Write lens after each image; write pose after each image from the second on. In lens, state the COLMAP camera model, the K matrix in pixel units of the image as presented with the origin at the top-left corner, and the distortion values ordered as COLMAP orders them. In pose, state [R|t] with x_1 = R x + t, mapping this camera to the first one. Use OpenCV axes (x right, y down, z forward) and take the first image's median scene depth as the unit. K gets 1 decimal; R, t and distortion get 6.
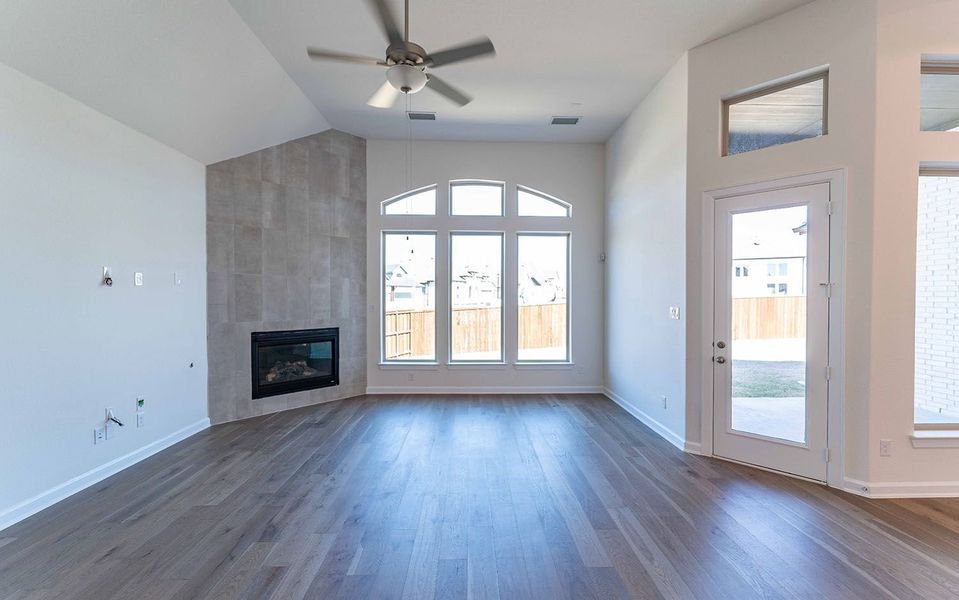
lens RADIAL K [[387.1, 0, 484.0], [0, 387.1, 301.0], [0, 0, 1]] dist [0.001106, -0.001405]
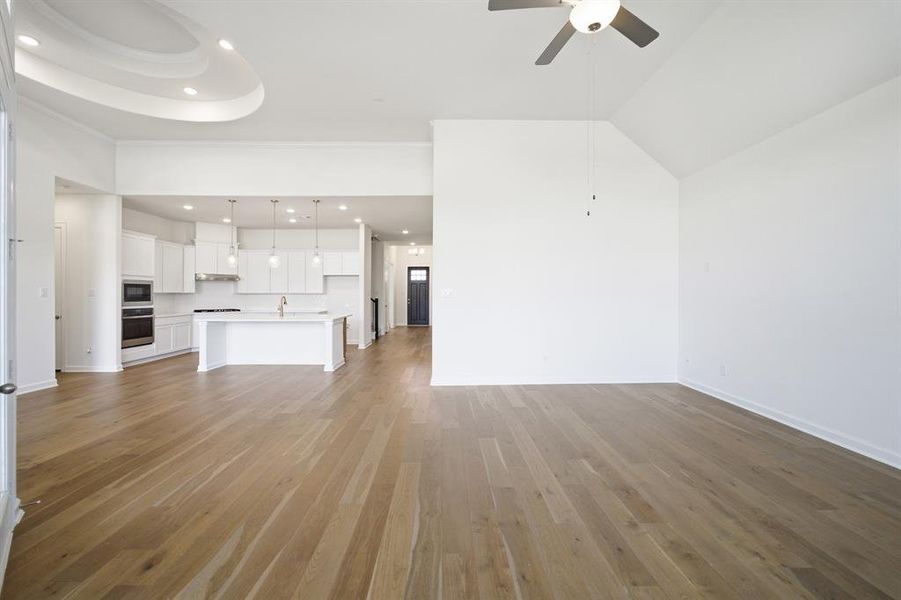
lens RADIAL K [[378.7, 0, 448.2], [0, 378.7, 295.5], [0, 0, 1]] dist [-0.006220, 0.002413]
pose [[-0.999869, -0.005421, 0.015276, 0.058572], [-0.005204, 0.999886, 0.014166, 0.023542], [-0.015351, 0.014085, -0.999783, 0.955844]]
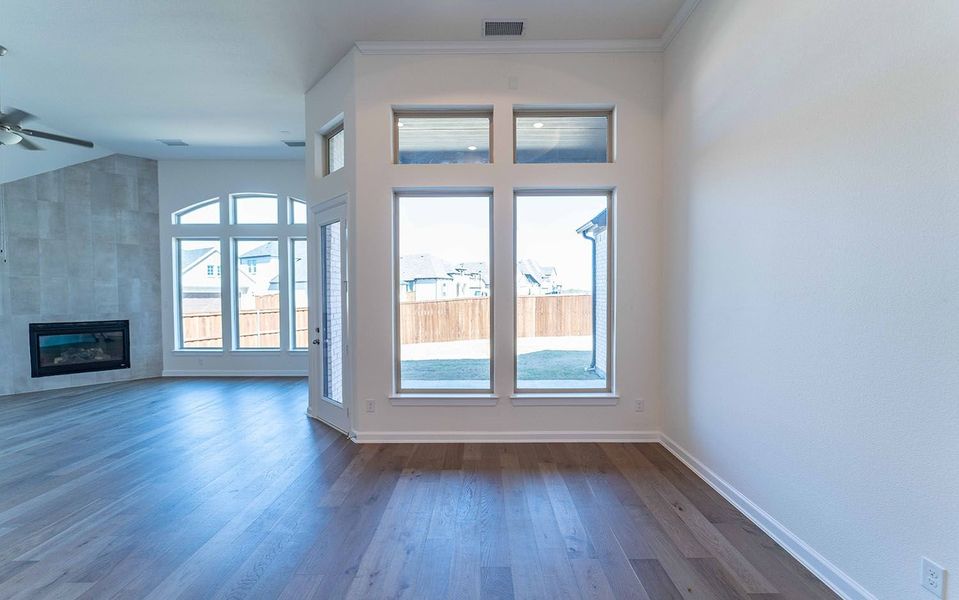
lens RADIAL K [[387.1, 0, 481.4], [0, 387.1, 303.1], [0, 0, 1]] dist [0.001106, -0.001405]
pose [[0.999368, -0.005624, -0.035091, 0.800456], [0.006087, 0.999896, 0.013086, 0.007764], [0.035014, -0.013291, 0.999298, -0.165768]]
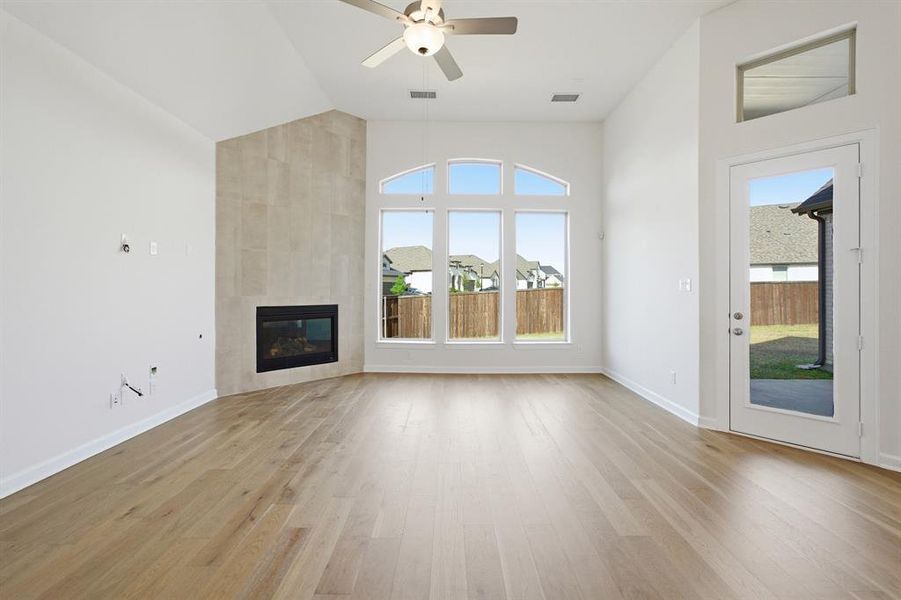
lens RADIAL K [[378.7, 0, 453.3], [0, 378.7, 285.9], [0, 0, 1]] dist [-0.006220, 0.002413]
pose [[0.999499, 0.002503, -0.031560, -0.047307], [-0.002990, 0.999877, -0.015402, 0.036450], [0.031518, 0.015489, 0.999383, 0.021294]]
